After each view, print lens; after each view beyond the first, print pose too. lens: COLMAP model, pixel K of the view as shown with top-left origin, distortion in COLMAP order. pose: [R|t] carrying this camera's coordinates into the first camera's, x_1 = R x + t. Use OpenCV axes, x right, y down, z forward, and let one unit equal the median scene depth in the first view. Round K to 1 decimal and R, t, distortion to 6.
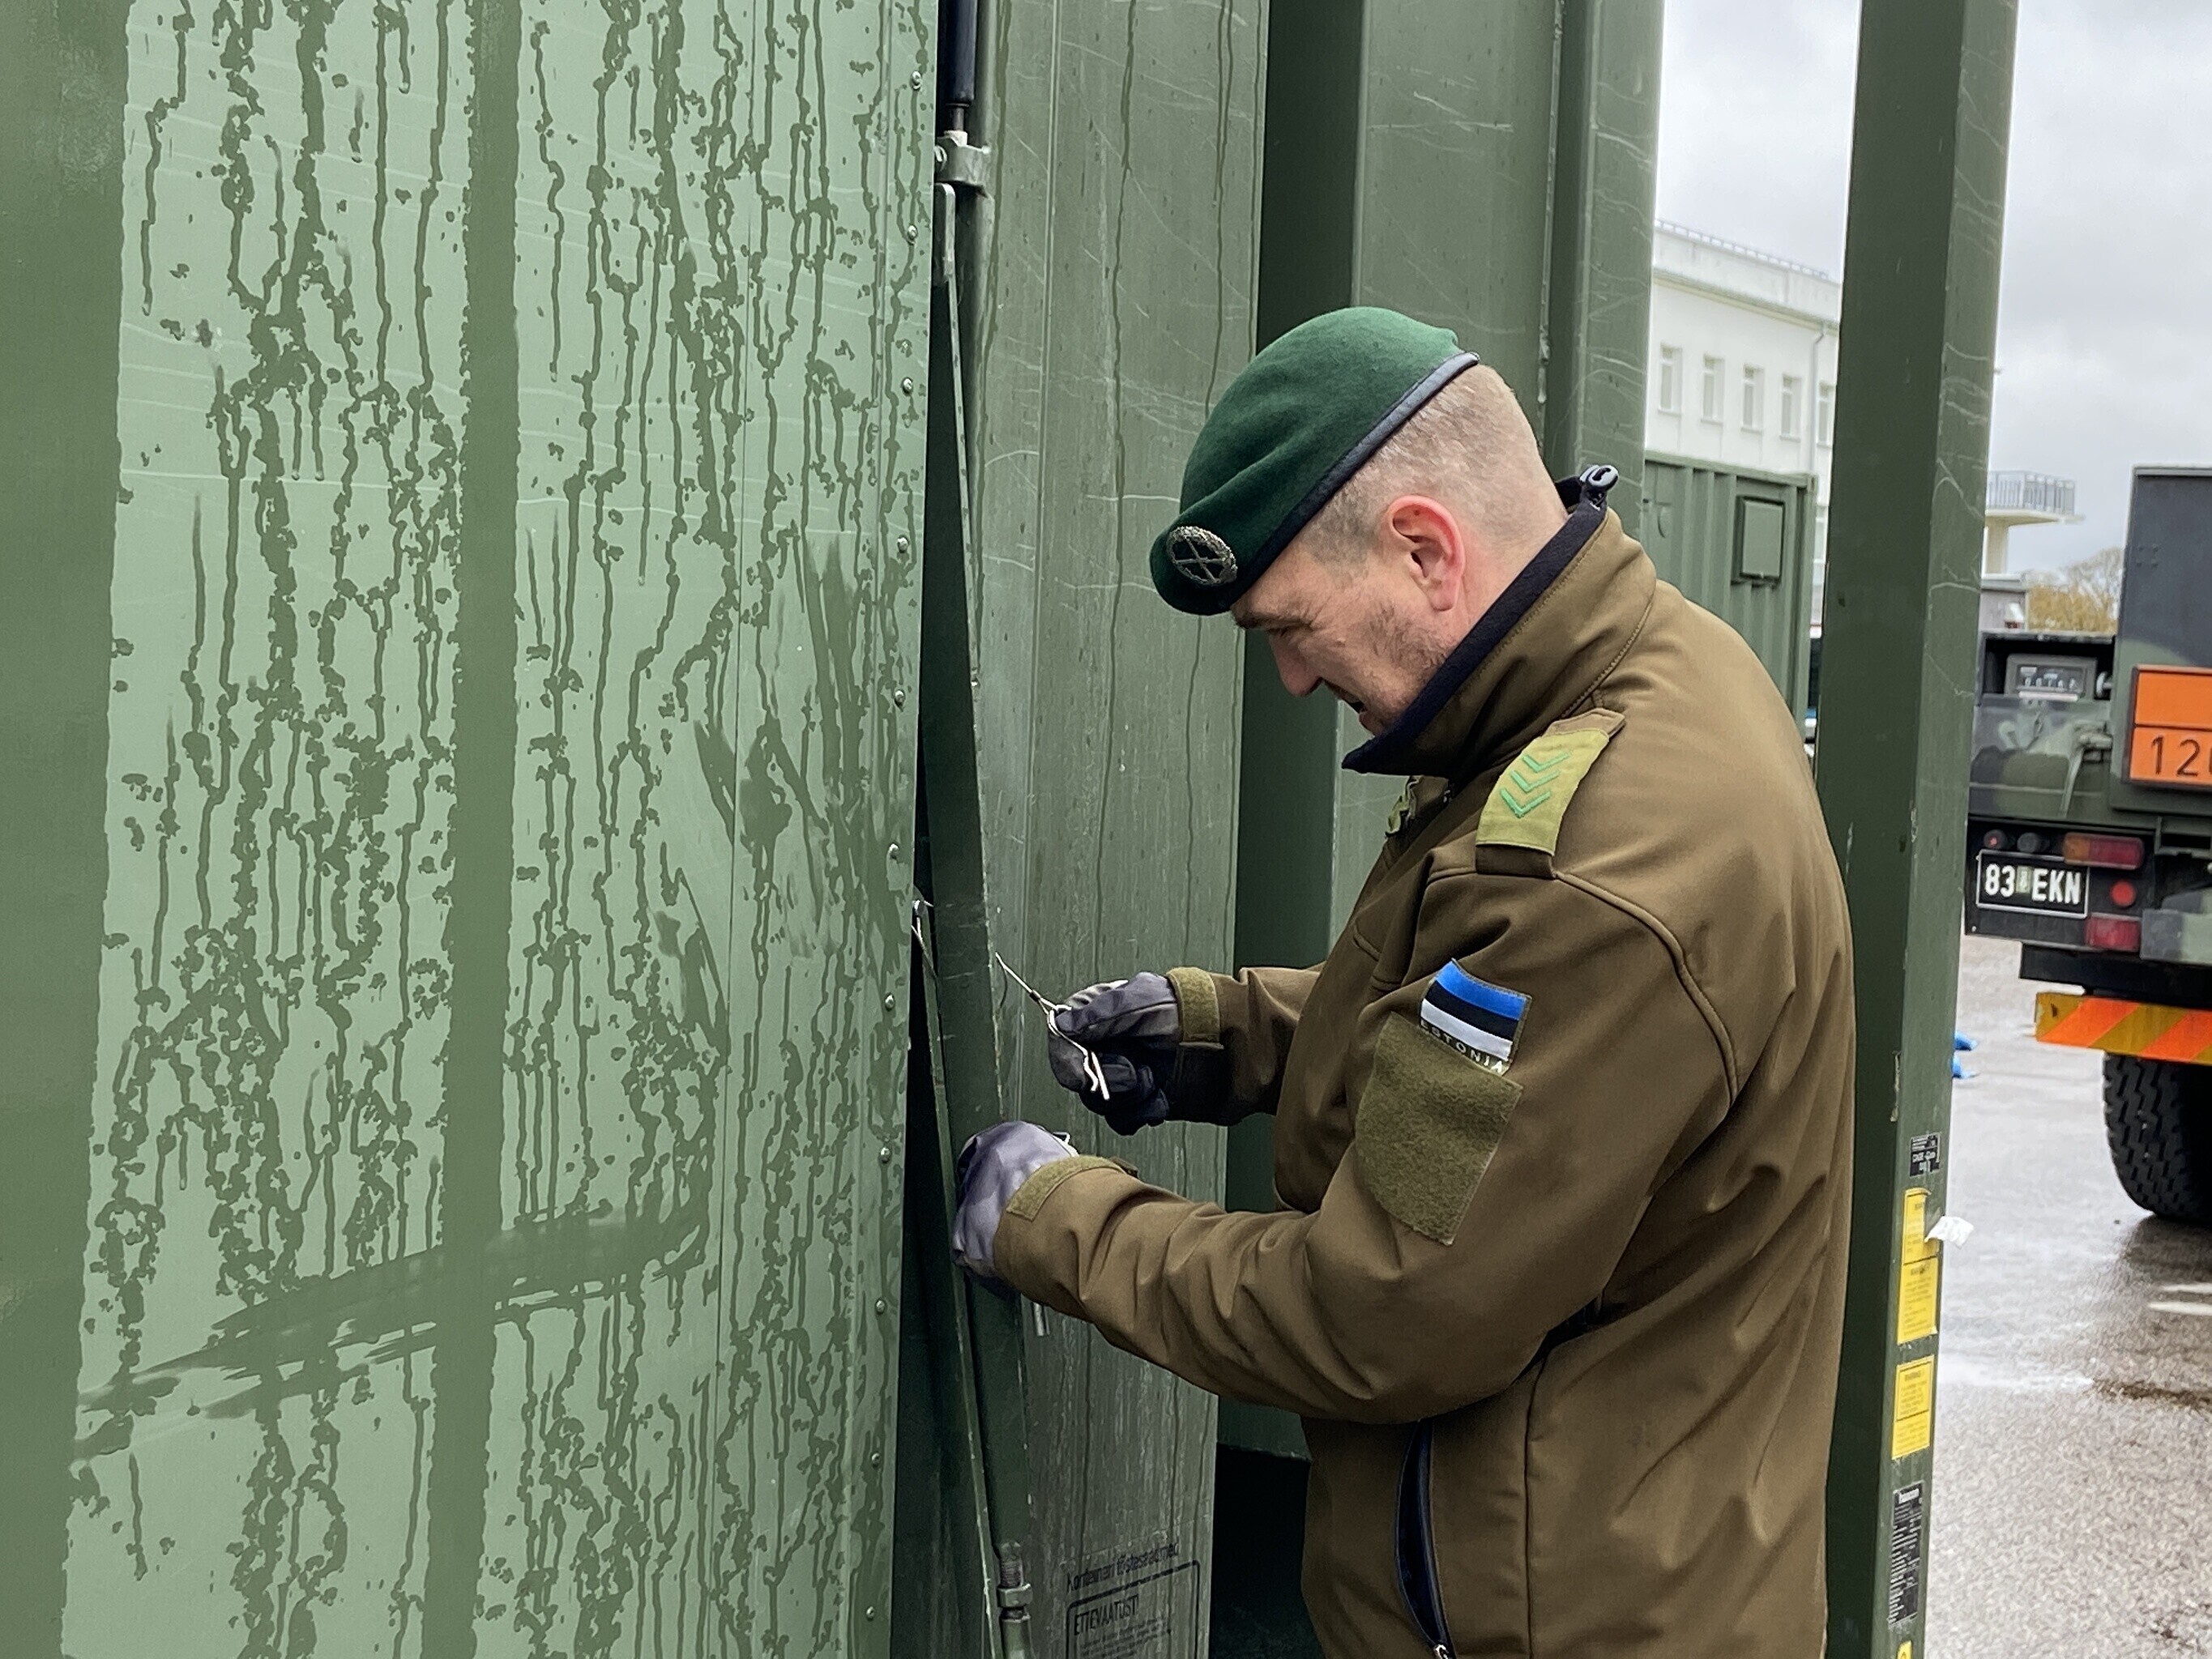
lens RADIAL K [[3398.0, 0, 1104.7], [0, 3398.0, 833.4], [0, 0, 1]] dist [0.069467, 0.000000]
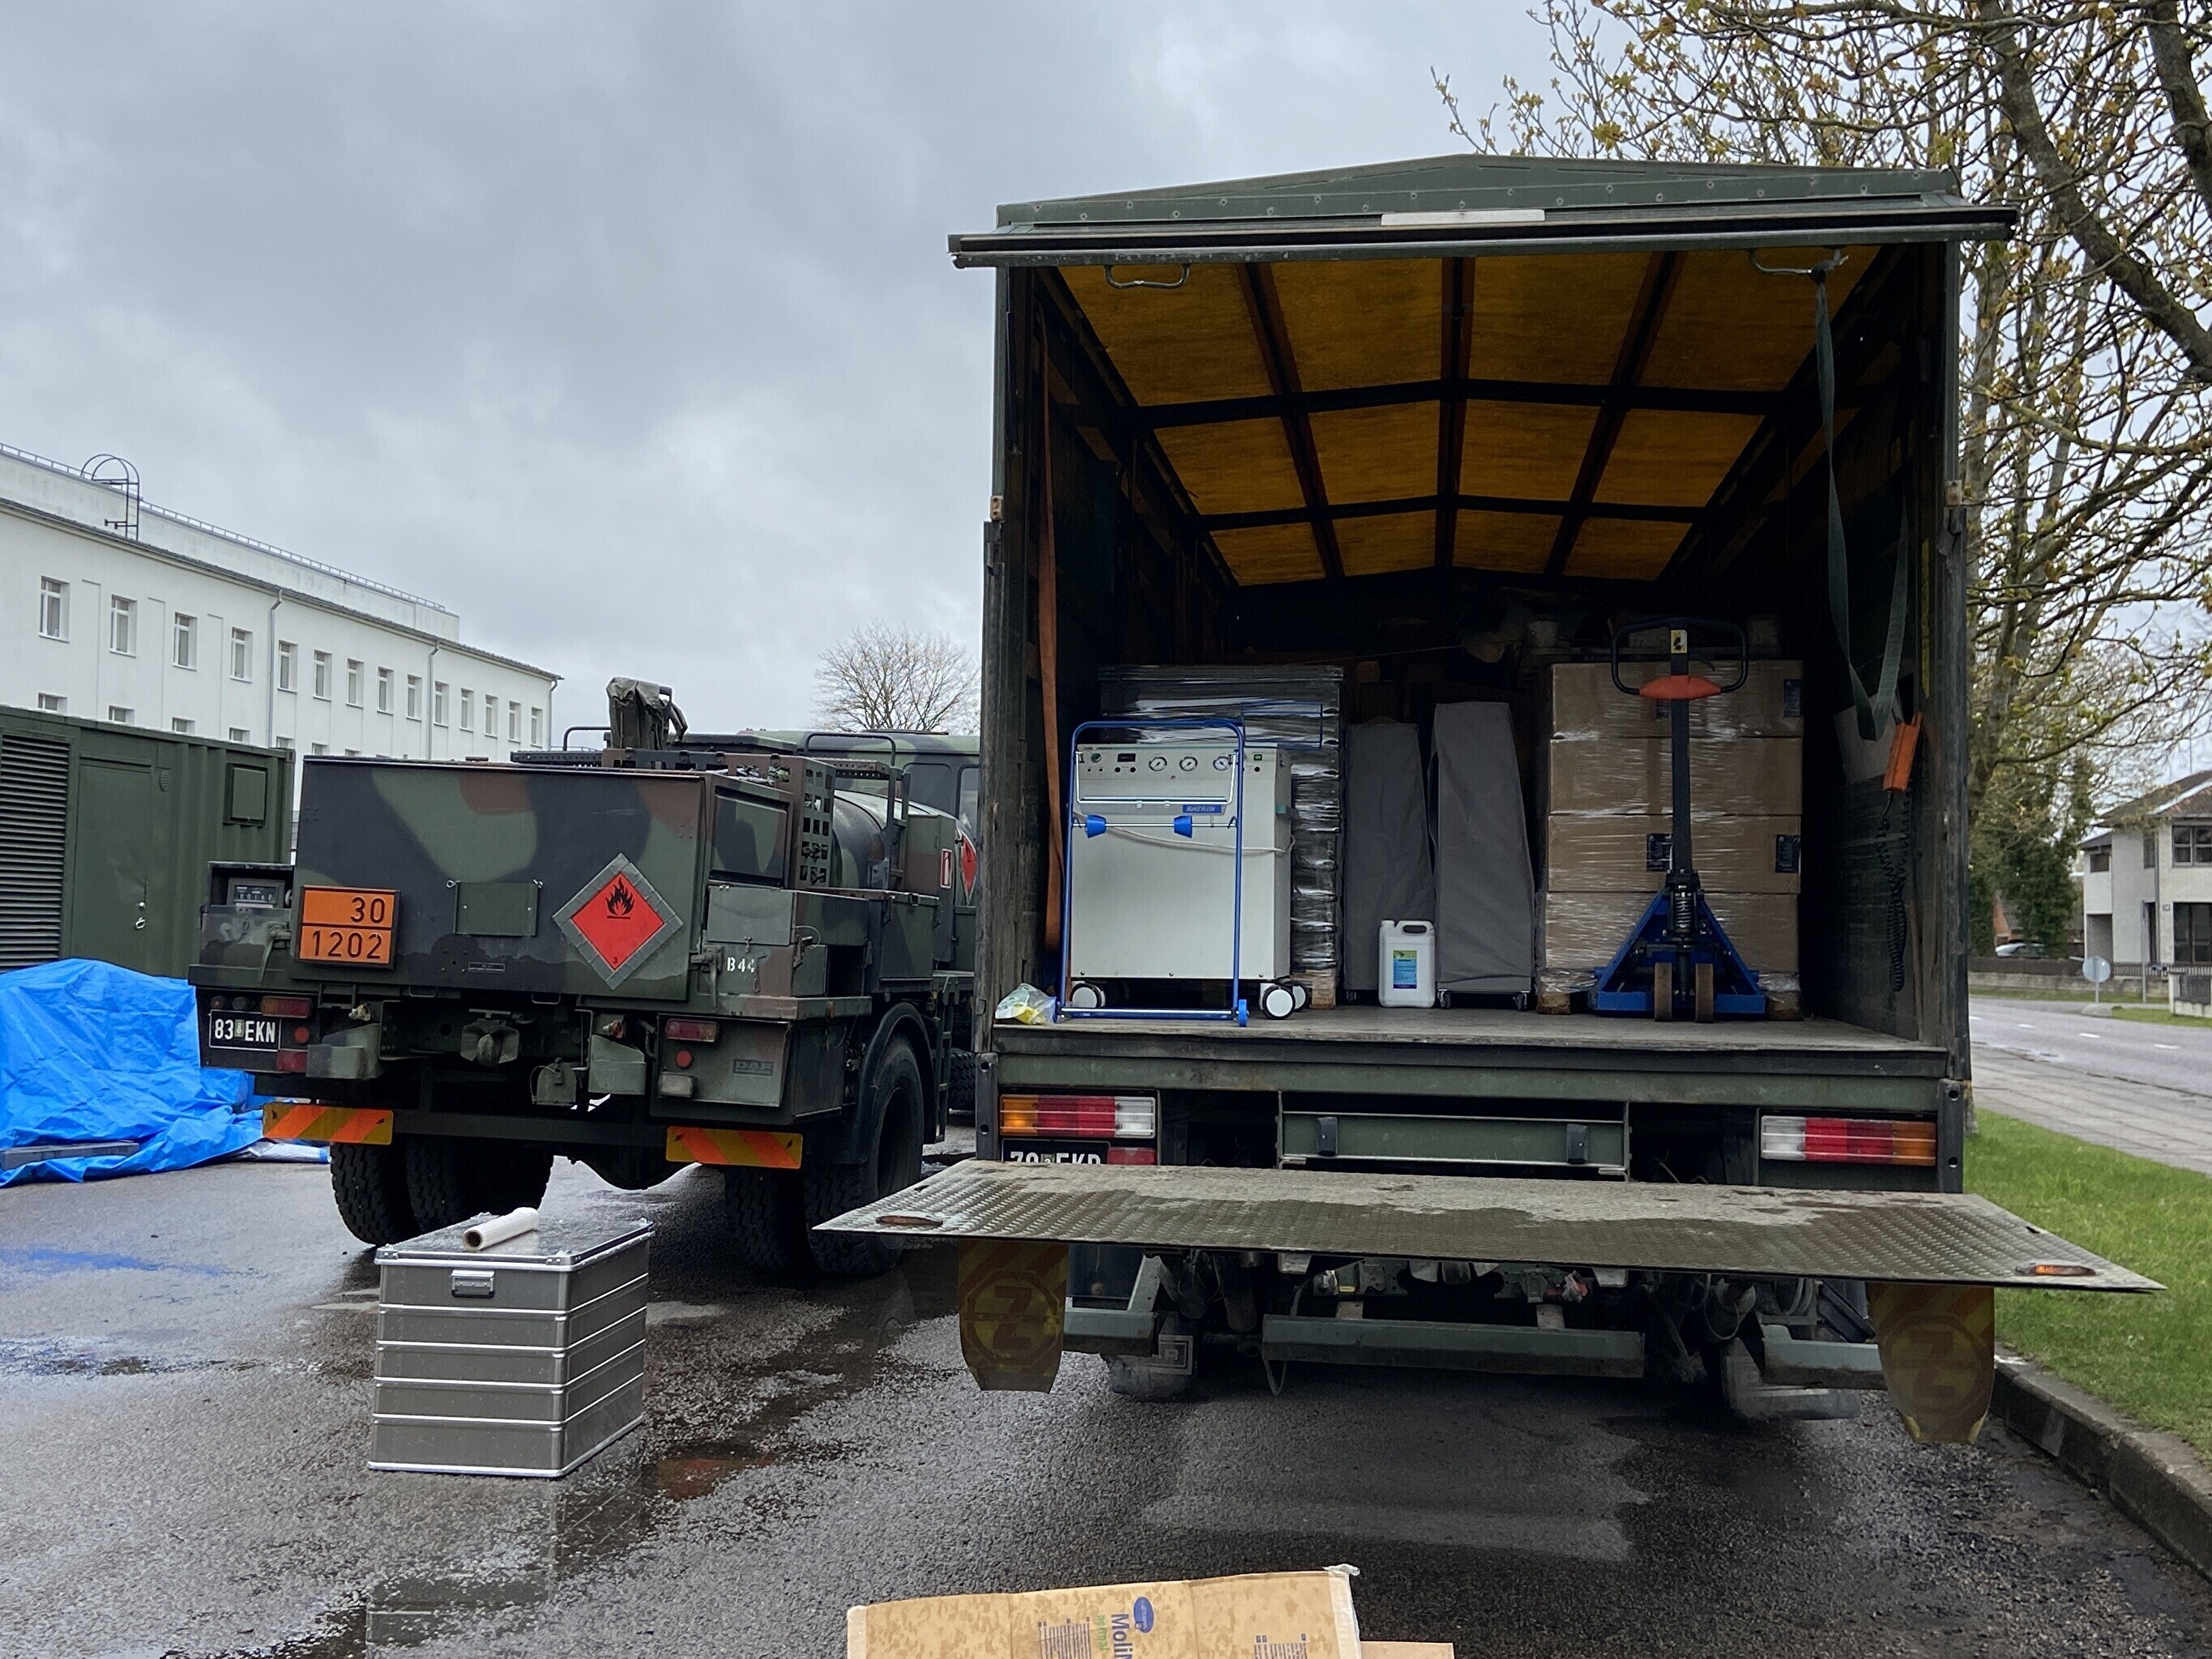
lens RADIAL K [[2339.4, 0, 1110.5], [0, 2339.4, 824.6], [0, 0, 1]] dist [0.048639, 0.000000]
pose [[0.888026, 0.000681, 0.459792, 0.133711], [0.032002, 0.997482, -0.063286, 0.002101], [-0.458678, 0.070914, 0.885768, -0.097032]]
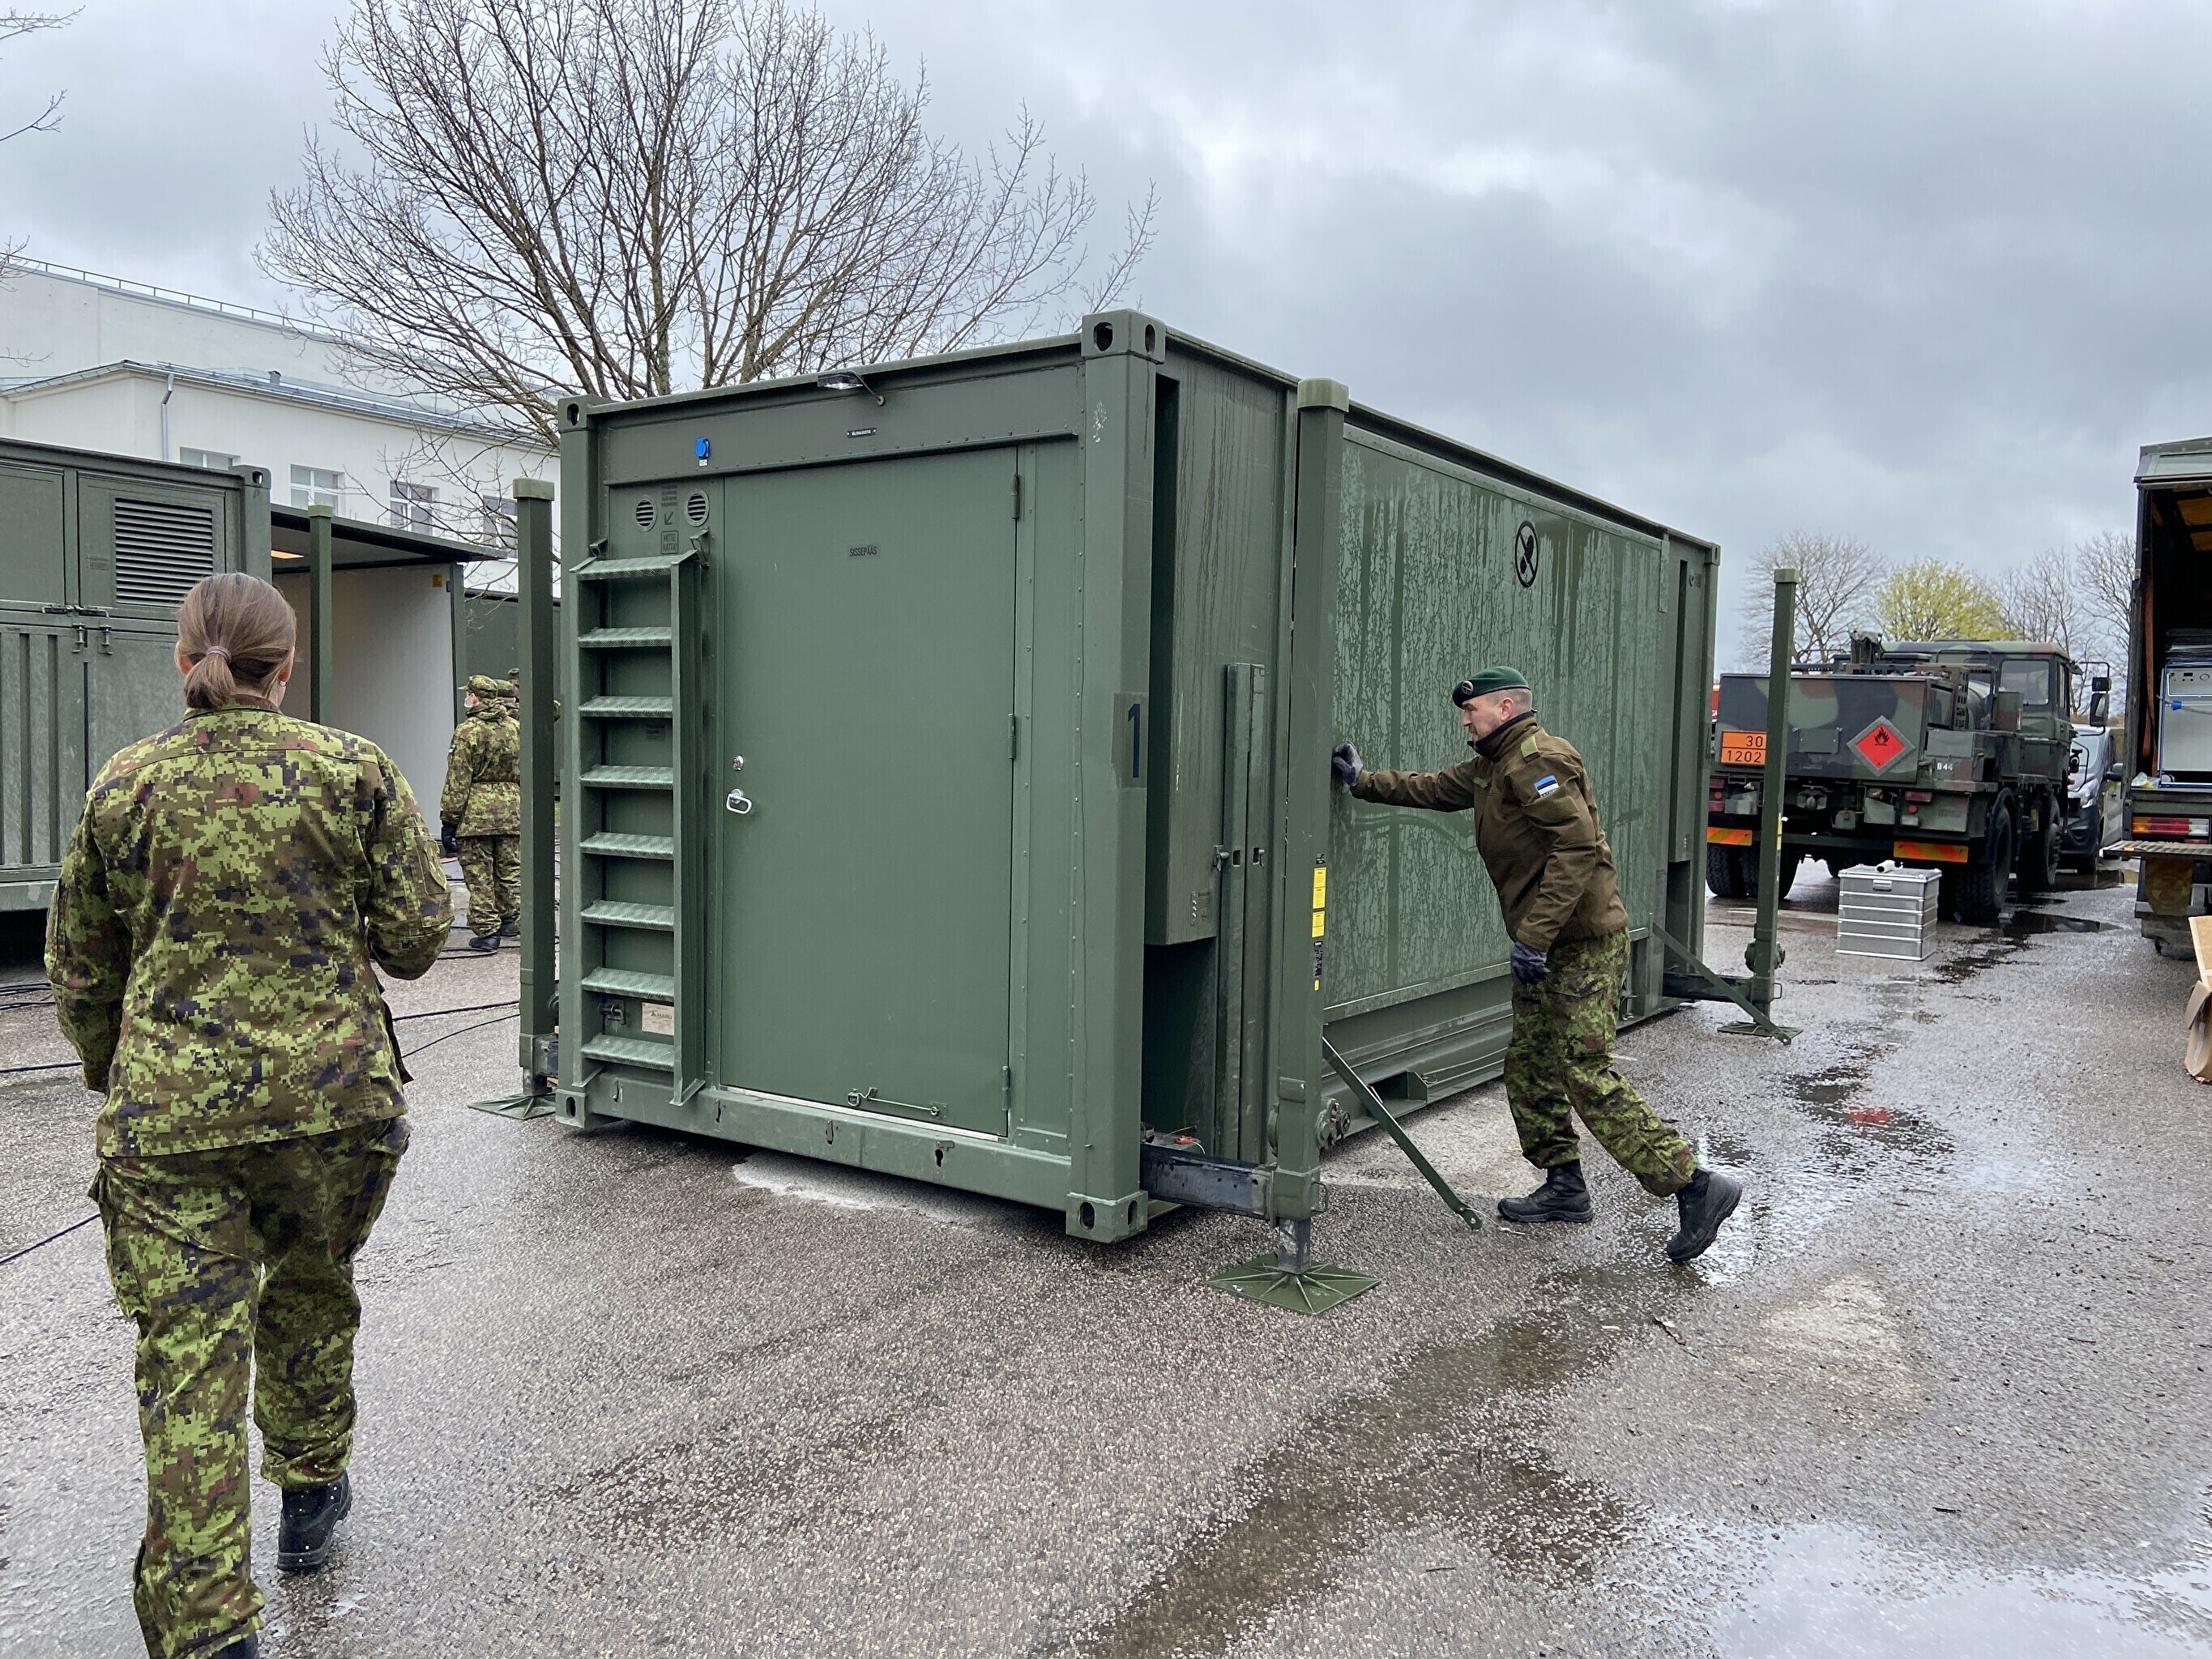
lens RADIAL K [[1649.1, 0, 1093.2], [0, 1649.1, 826.2], [0, 0, 1]] dist [0.014921, -0.001908]
pose [[0.999876, -0.013197, -0.008608, -0.315401], [0.013312, 0.999821, 0.013449, 0.017329], [0.008429, -0.013562, 0.999873, -0.666572]]
